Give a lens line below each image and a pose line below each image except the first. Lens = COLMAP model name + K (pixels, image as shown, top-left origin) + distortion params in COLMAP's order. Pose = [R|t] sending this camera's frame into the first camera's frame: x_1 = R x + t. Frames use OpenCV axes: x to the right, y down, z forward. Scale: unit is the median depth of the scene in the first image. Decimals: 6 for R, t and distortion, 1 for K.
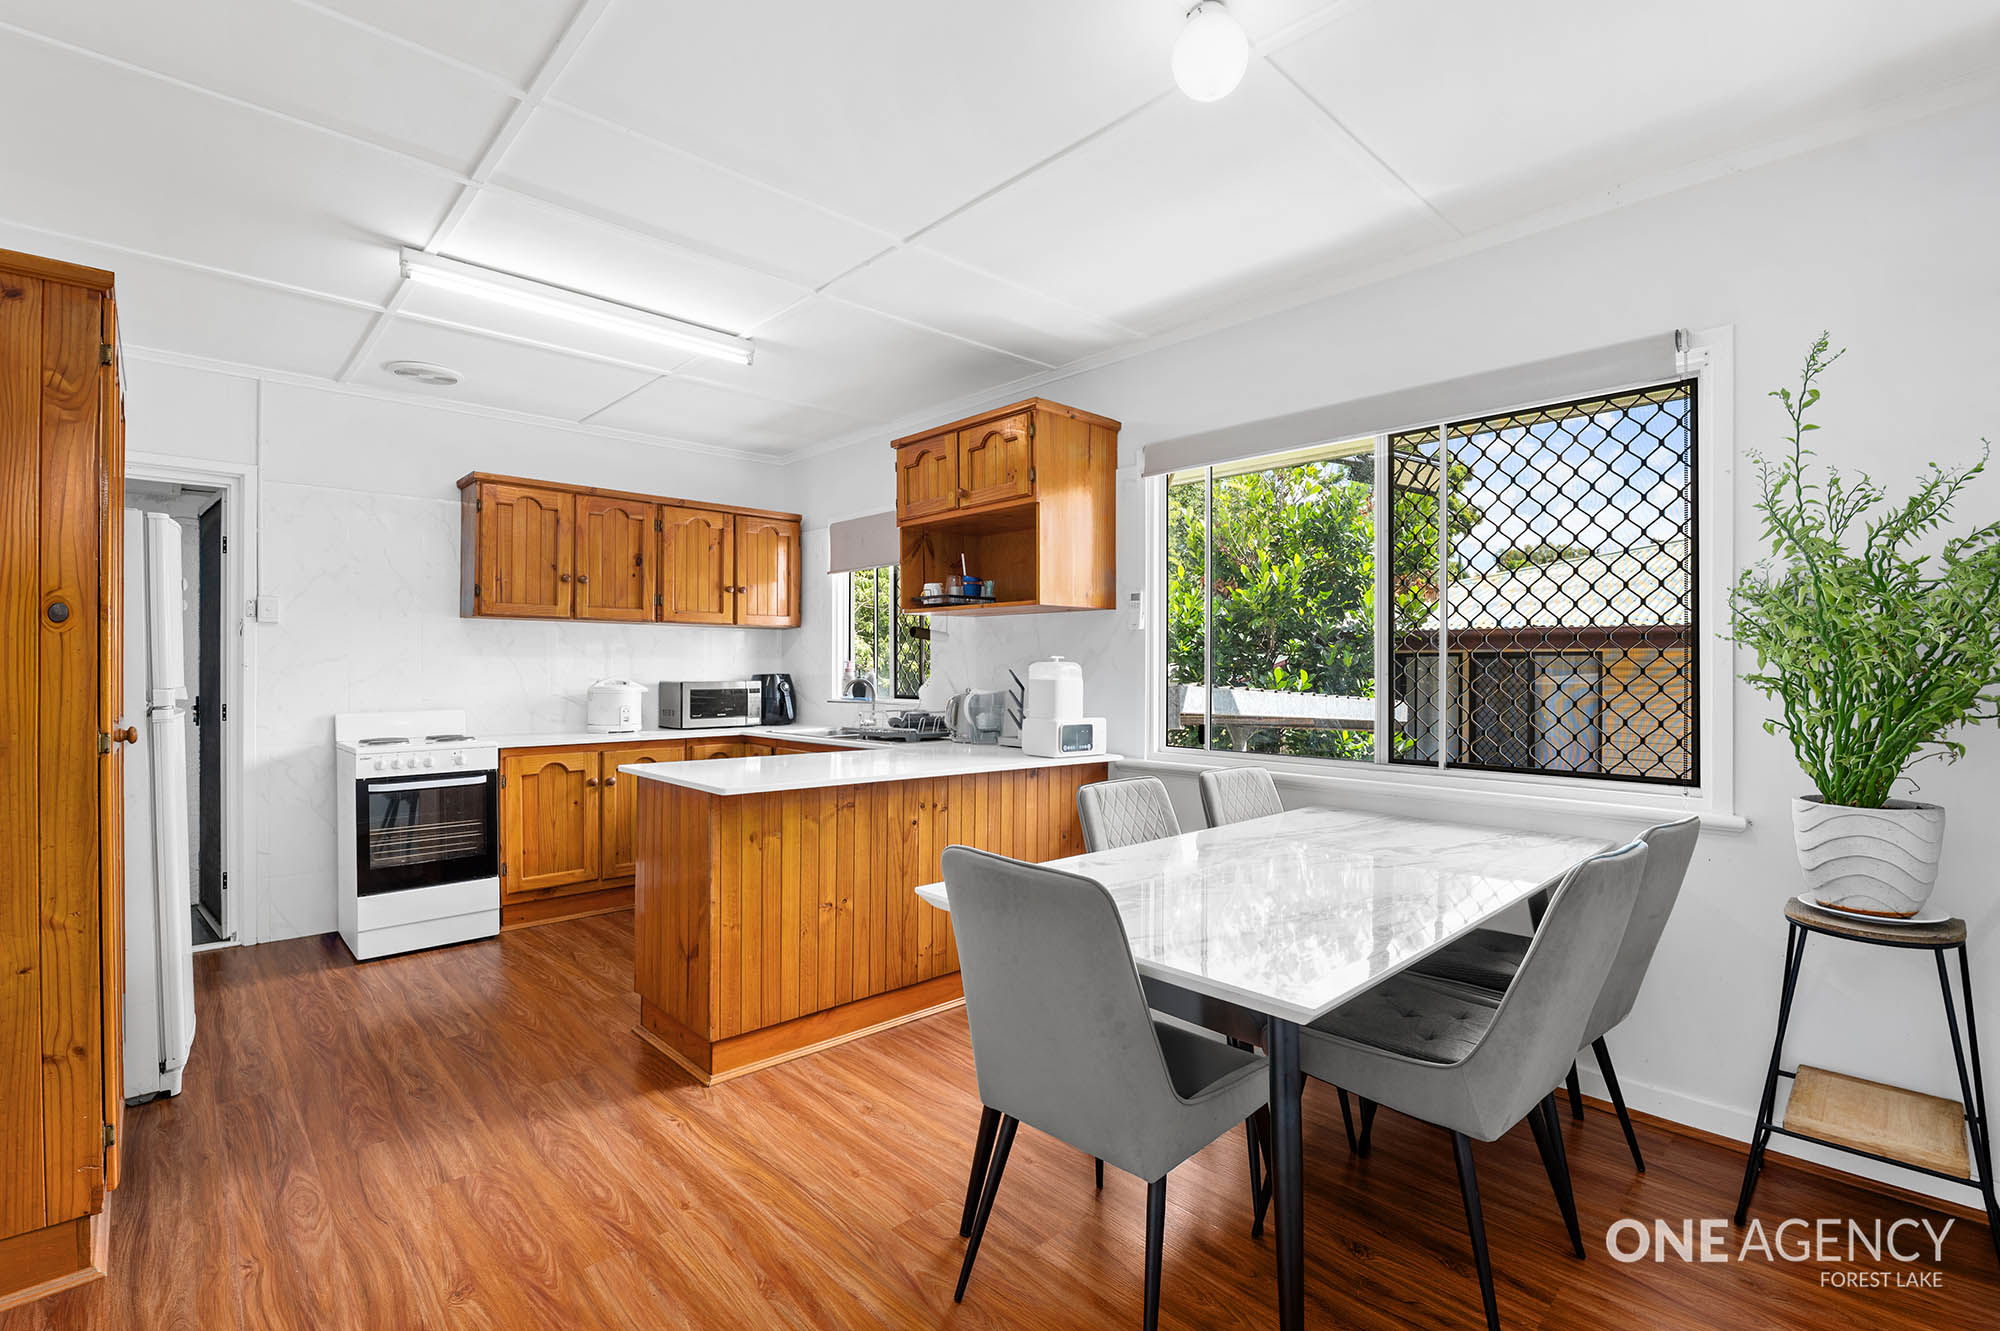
lens RADIAL K [[1156.6, 0, 995.1], [0, 1156.6, 672.4], [0, 0, 1]] dist [-0.001787, -0.000622]
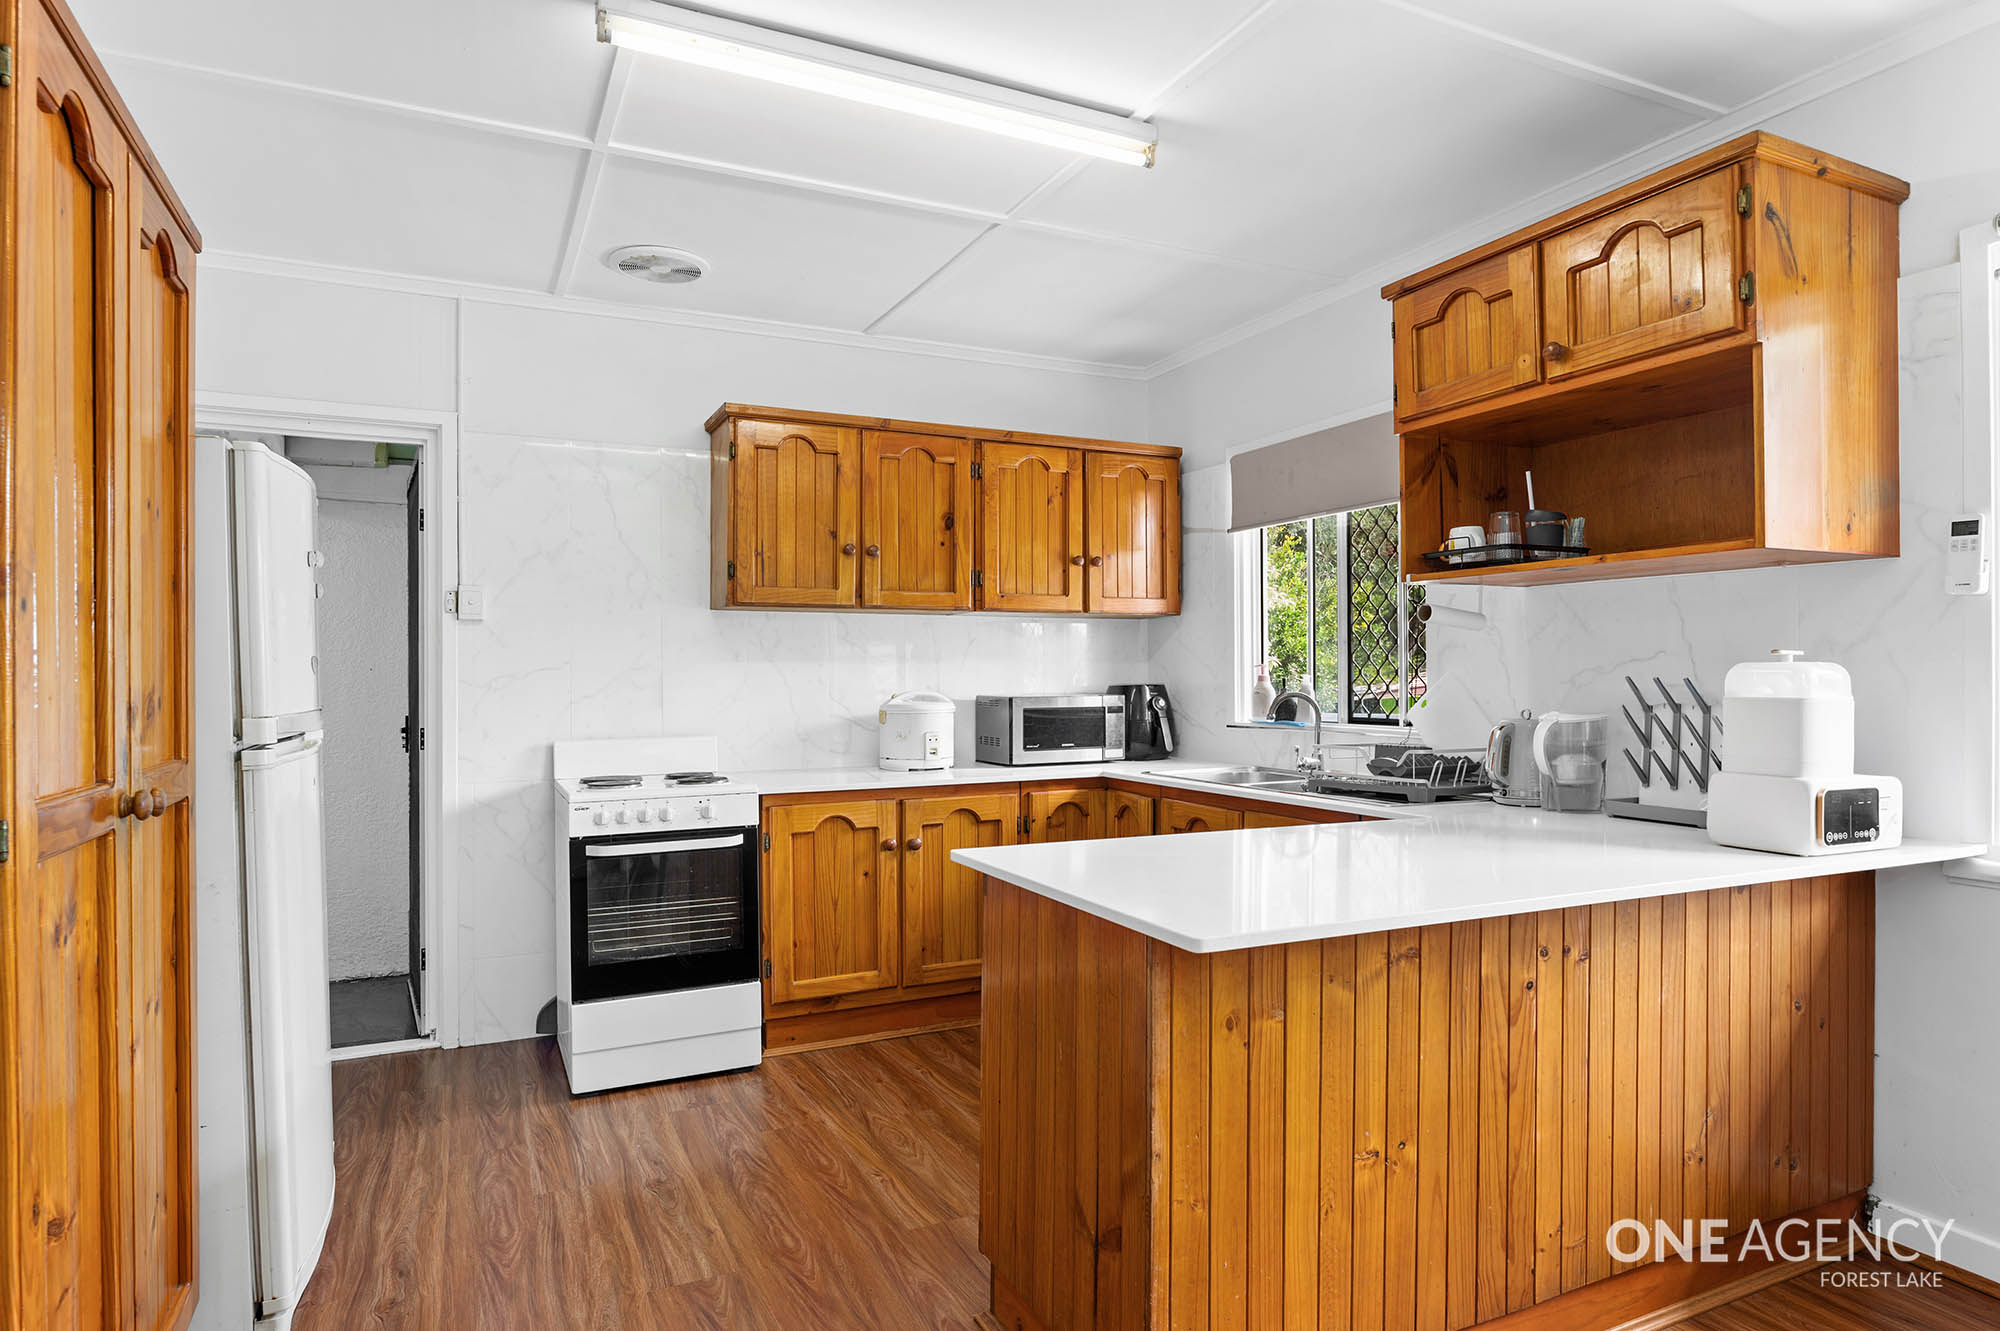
lens RADIAL K [[1118.0, 0, 1000.0], [0, 1118.0, 665.5], [0, 0, 1]] dist [0.037075, -0.000127]
pose [[0.979309, -0.008937, -0.202175, -0.149058], [0.007017, 0.999923, -0.010210, -0.003950], [0.202250, 0.008580, 0.979296, 0.363720]]
